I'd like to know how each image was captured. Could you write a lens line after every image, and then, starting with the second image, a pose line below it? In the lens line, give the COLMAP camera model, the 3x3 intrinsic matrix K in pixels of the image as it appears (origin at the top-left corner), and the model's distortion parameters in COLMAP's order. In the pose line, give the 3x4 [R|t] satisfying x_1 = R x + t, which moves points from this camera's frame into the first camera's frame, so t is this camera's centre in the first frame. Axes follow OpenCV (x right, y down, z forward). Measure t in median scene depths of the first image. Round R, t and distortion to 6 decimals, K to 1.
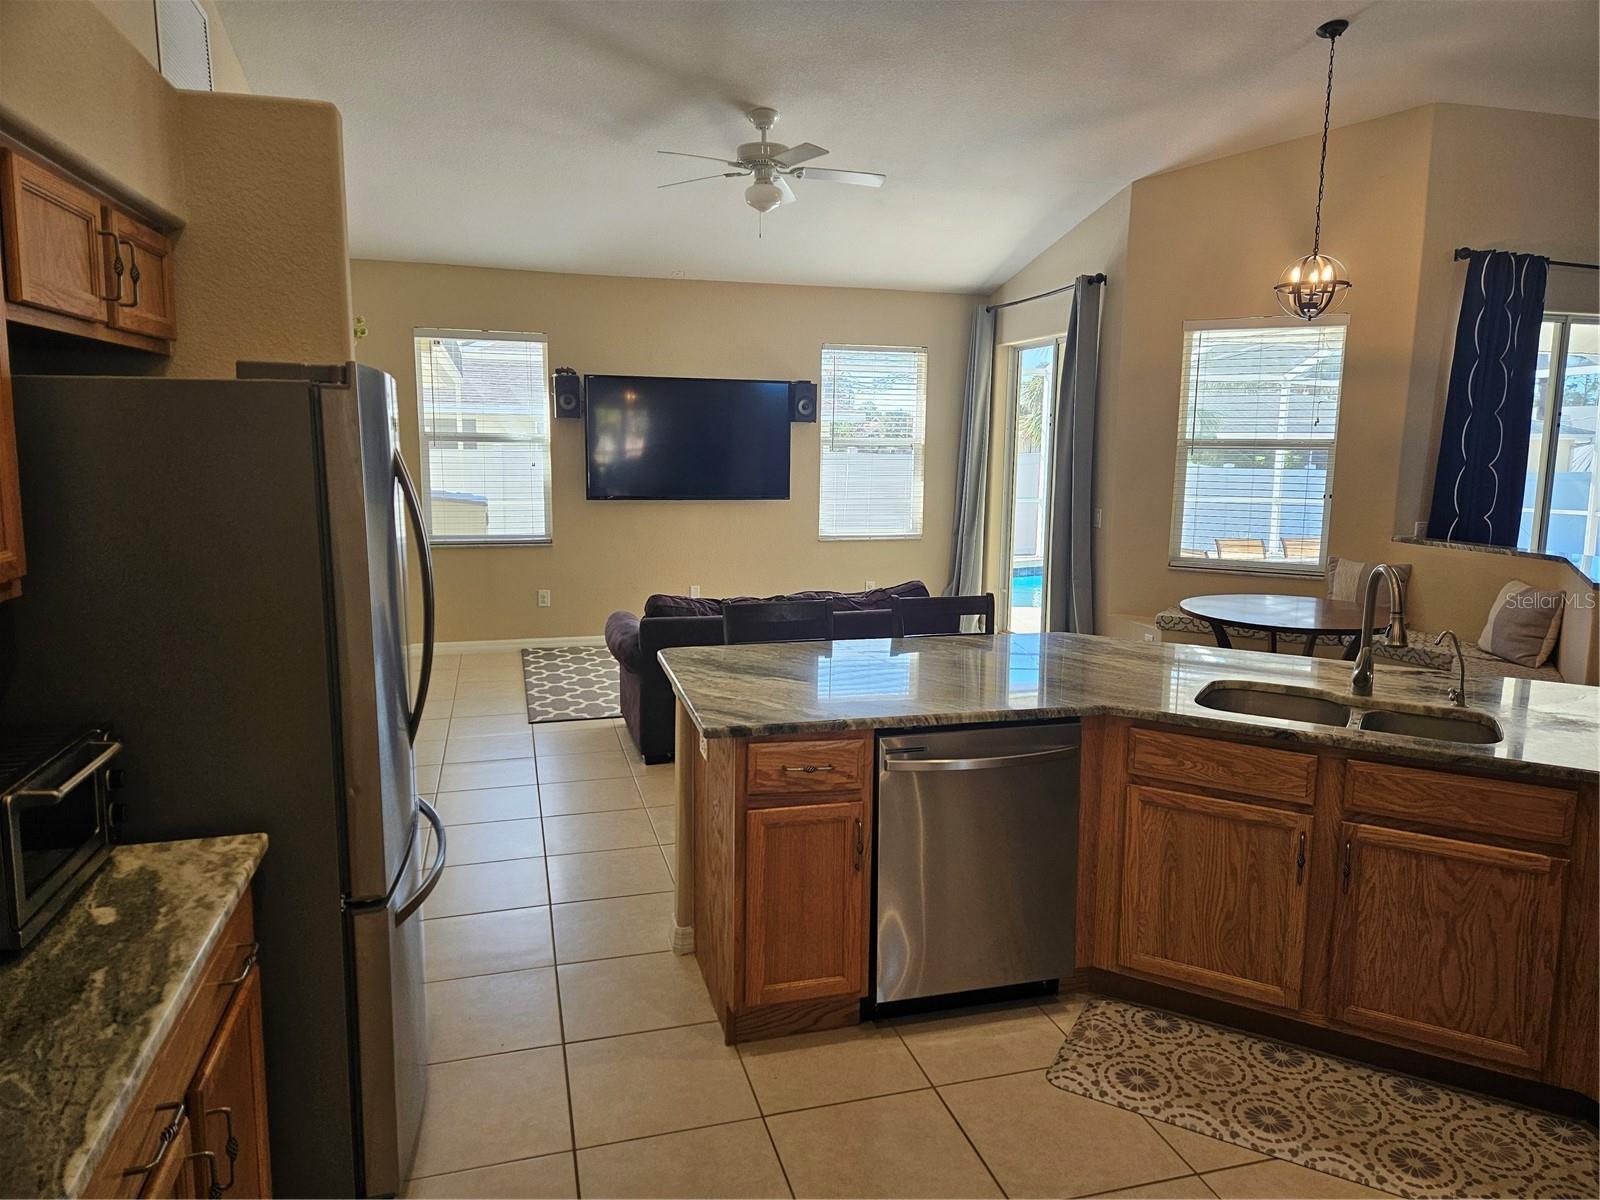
lens RADIAL K [[1065.0, 0, 806.0], [0, 1065.0, 591.6], [0, 0, 1]] dist [0.078776, -0.061503]
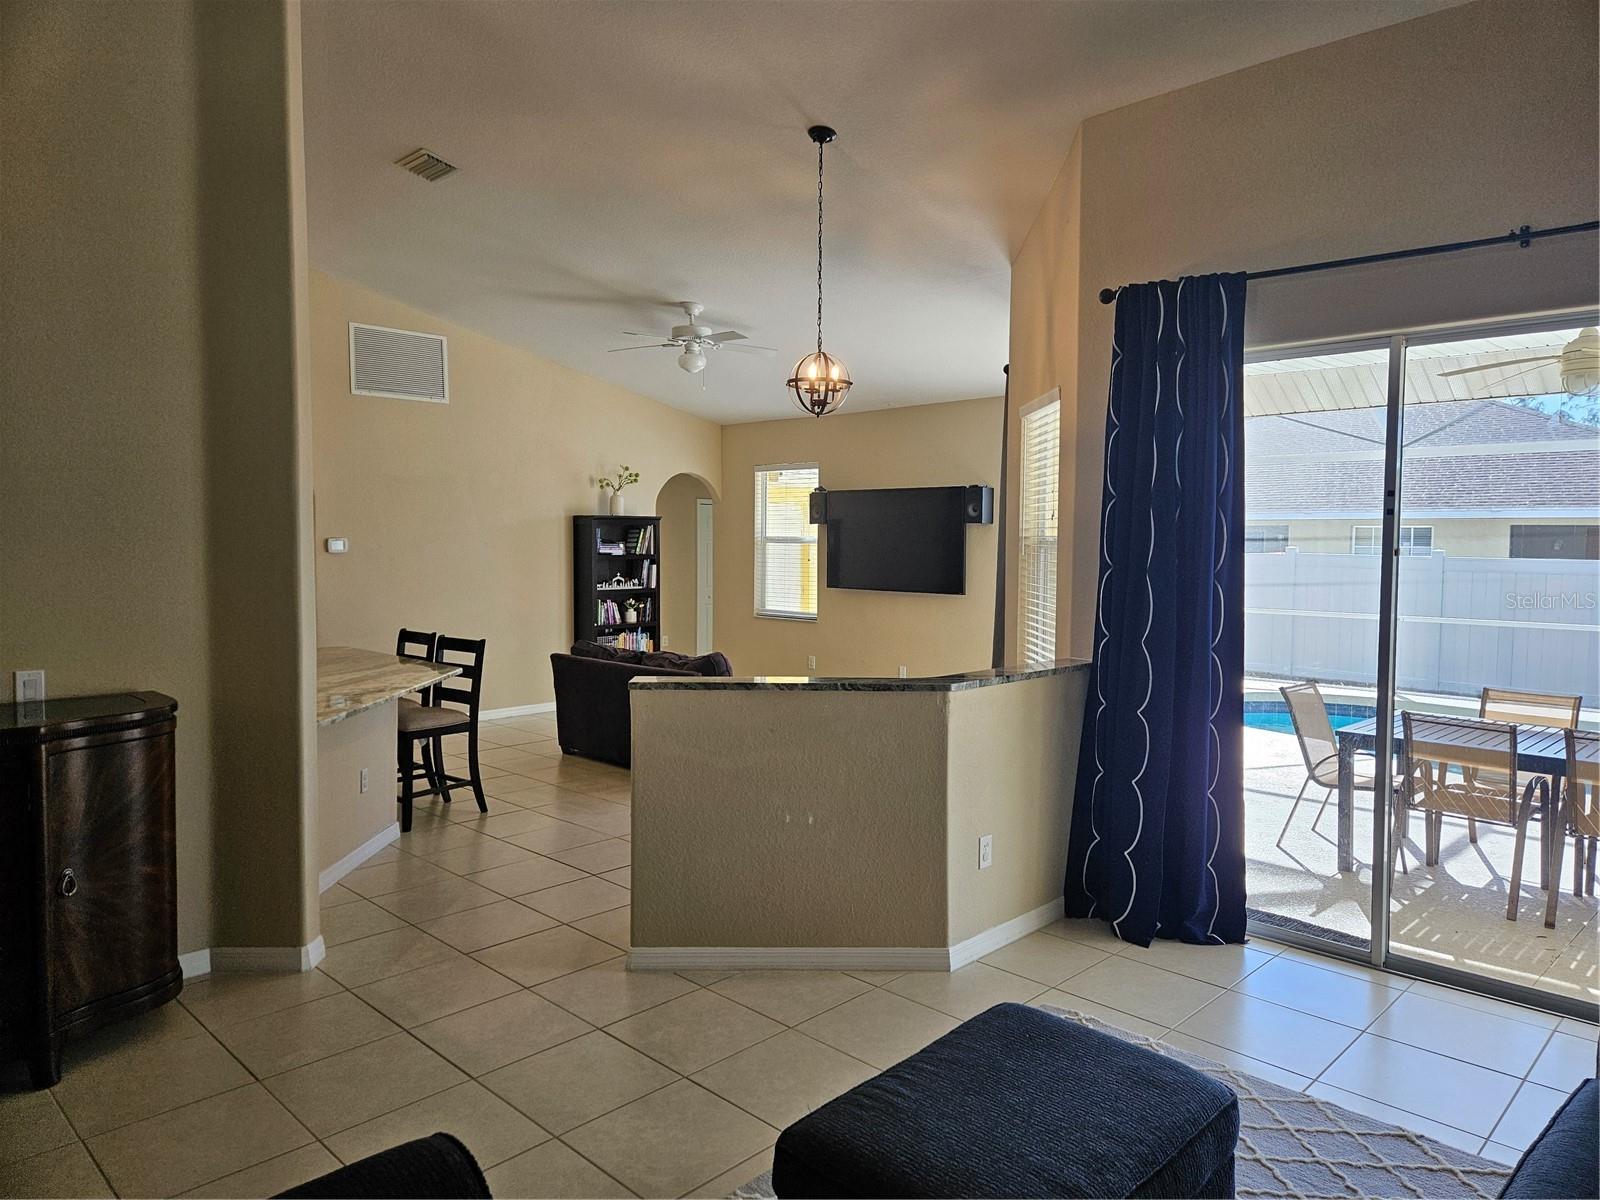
lens RADIAL K [[1065.0, 0, 806.0], [0, 1065.0, 591.6], [0, 0, 1]] dist [0.078776, -0.061503]
pose [[0.481923, 0.042222, -0.875196, 0.950309], [-0.140390, 0.989655, -0.029561, -0.040536], [0.864894, 0.137115, 0.482865, 0.384746]]
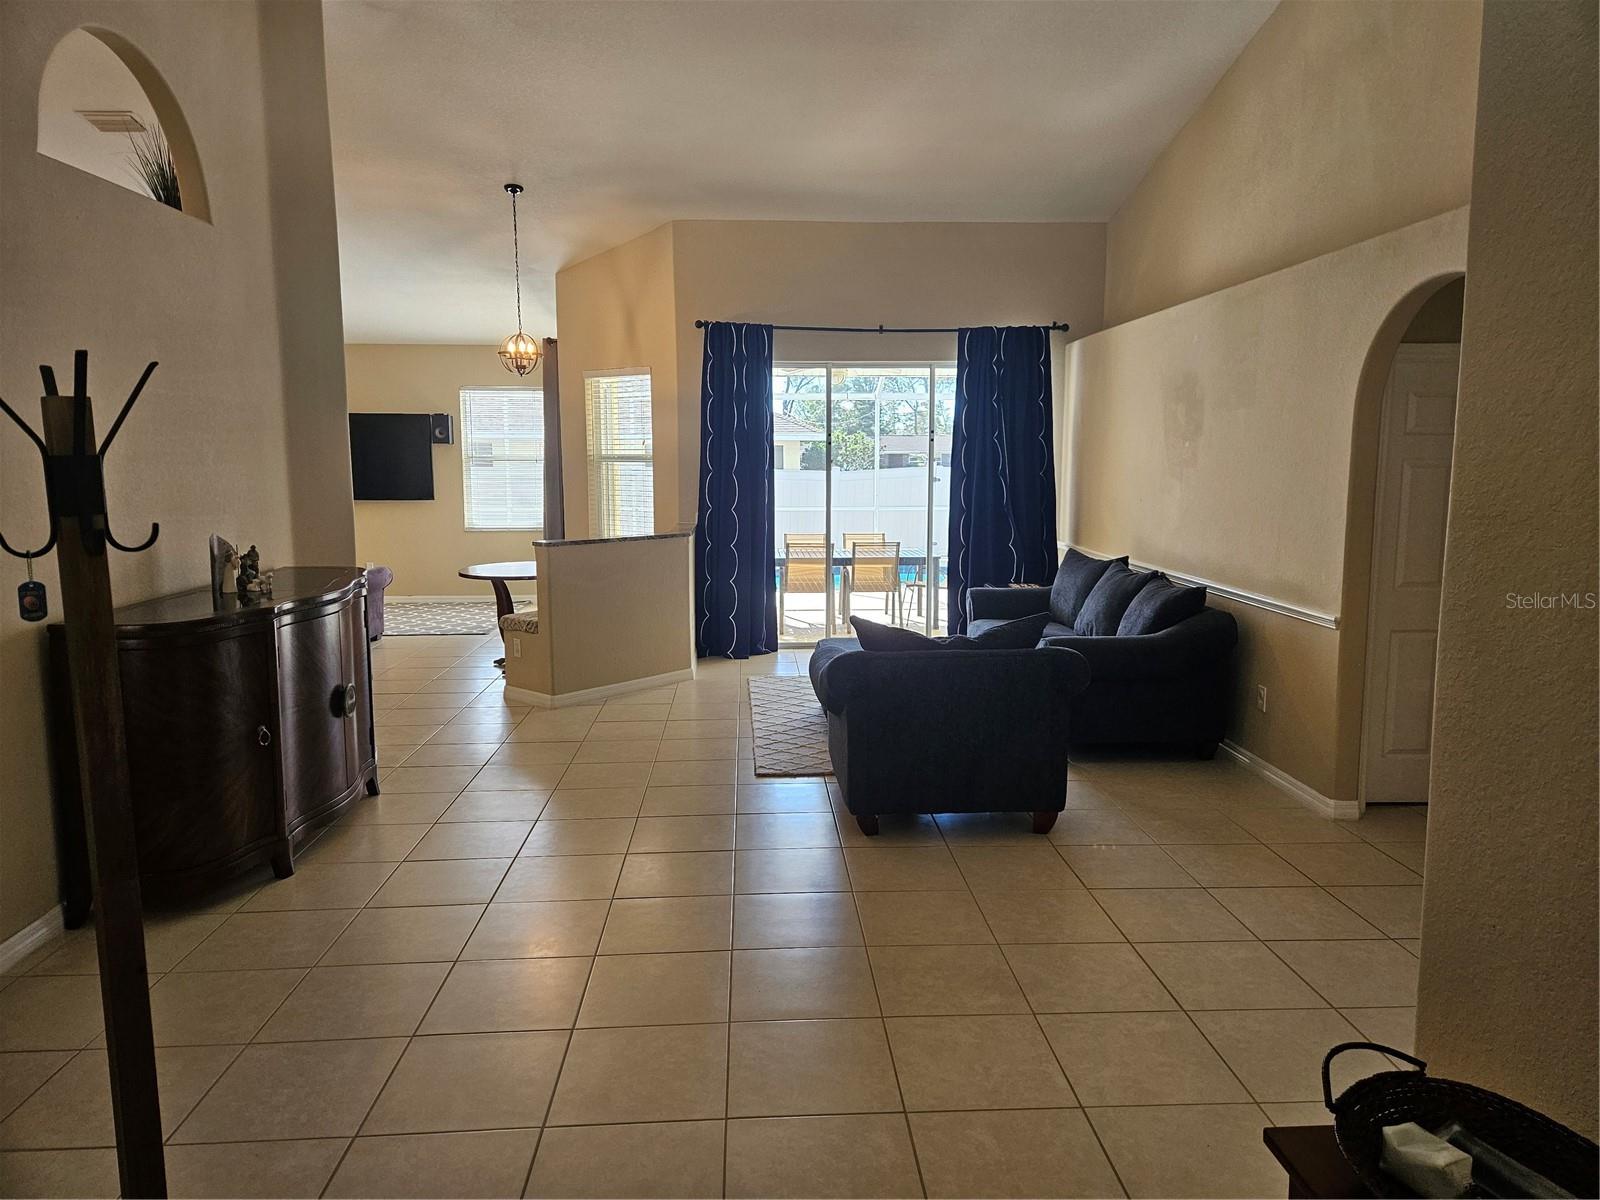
lens RADIAL K [[1065.0, 0, 806.0], [0, 1065.0, 591.6], [0, 0, 1]] dist [0.078776, -0.061503]
pose [[0.973987, 0.014370, -0.226147, 0.859071], [-0.018044, 0.999737, -0.014188, 0.047892], [0.225883, 0.017899, 0.973990, -0.270008]]
